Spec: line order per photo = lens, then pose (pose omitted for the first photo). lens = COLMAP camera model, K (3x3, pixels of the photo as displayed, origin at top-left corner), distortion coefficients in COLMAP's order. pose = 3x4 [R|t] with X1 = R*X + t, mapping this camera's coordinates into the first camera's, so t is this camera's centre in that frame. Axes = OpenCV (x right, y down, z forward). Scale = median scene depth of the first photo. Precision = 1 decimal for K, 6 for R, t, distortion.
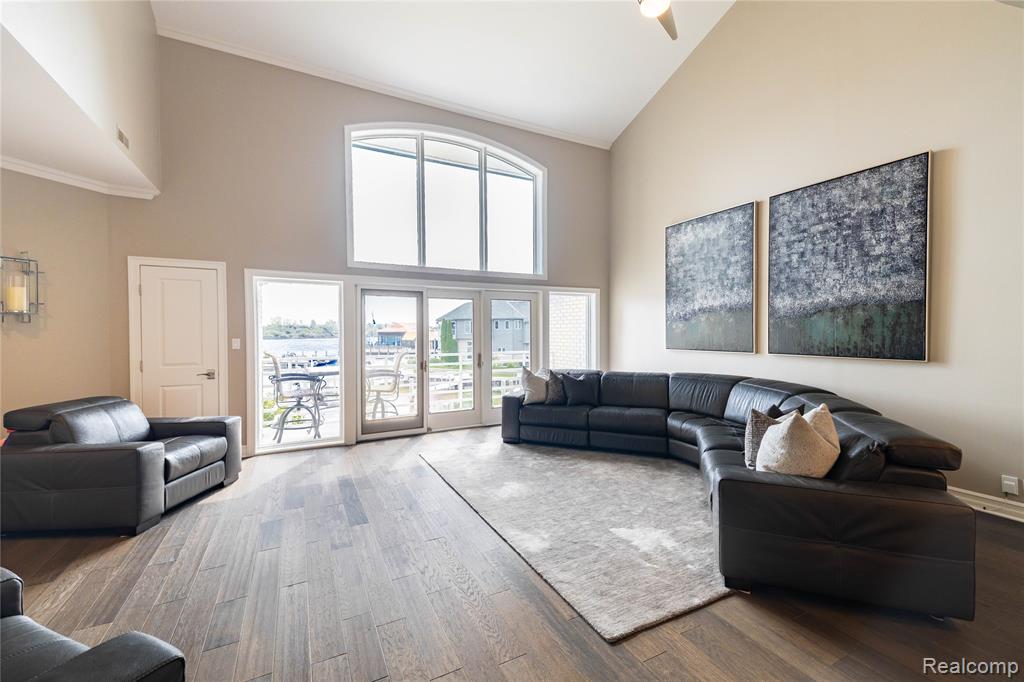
lens RADIAL K [[429.1, 0, 524.1], [0, 429.1, 338.0], [0, 0, 1]] dist [0.064121, -0.023637]
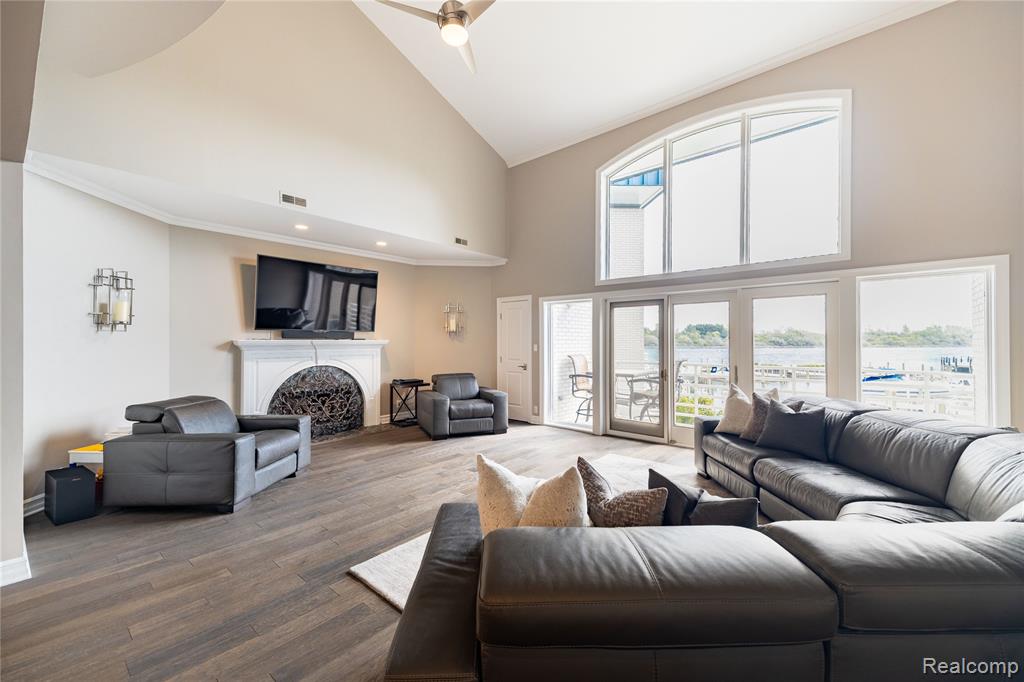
lens RADIAL K [[429.1, 0, 508.4], [0, 429.1, 338.6], [0, 0, 1]] dist [0.064247, -0.023634]
pose [[0.352563, -0.002921, -0.935783, 0.722756], [-0.012540, 0.999891, -0.007846, -0.006213], [0.935704, 0.014501, 0.352488, 0.411469]]
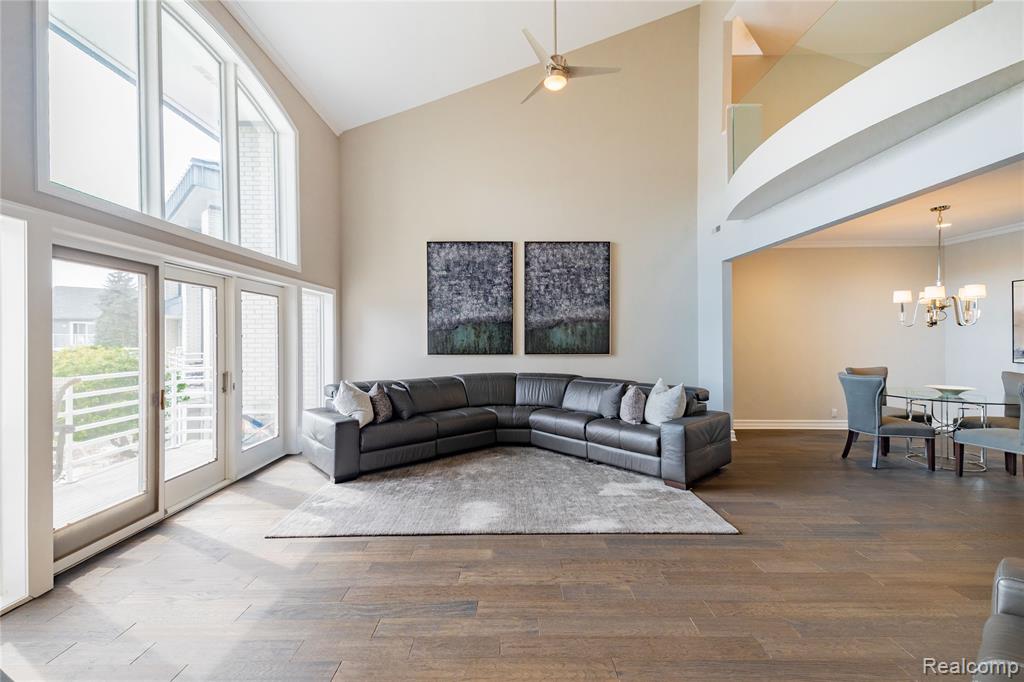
lens RADIAL K [[429.1, 0, 508.4], [0, 429.1, 338.6], [0, 0, 1]] dist [0.064247, -0.023634]
pose [[0.461682, 0.000315, 0.887045, -0.684509], [0.013524, 0.999881, -0.007394, -0.004853], [-0.886942, 0.015410, 0.461623, 0.427388]]
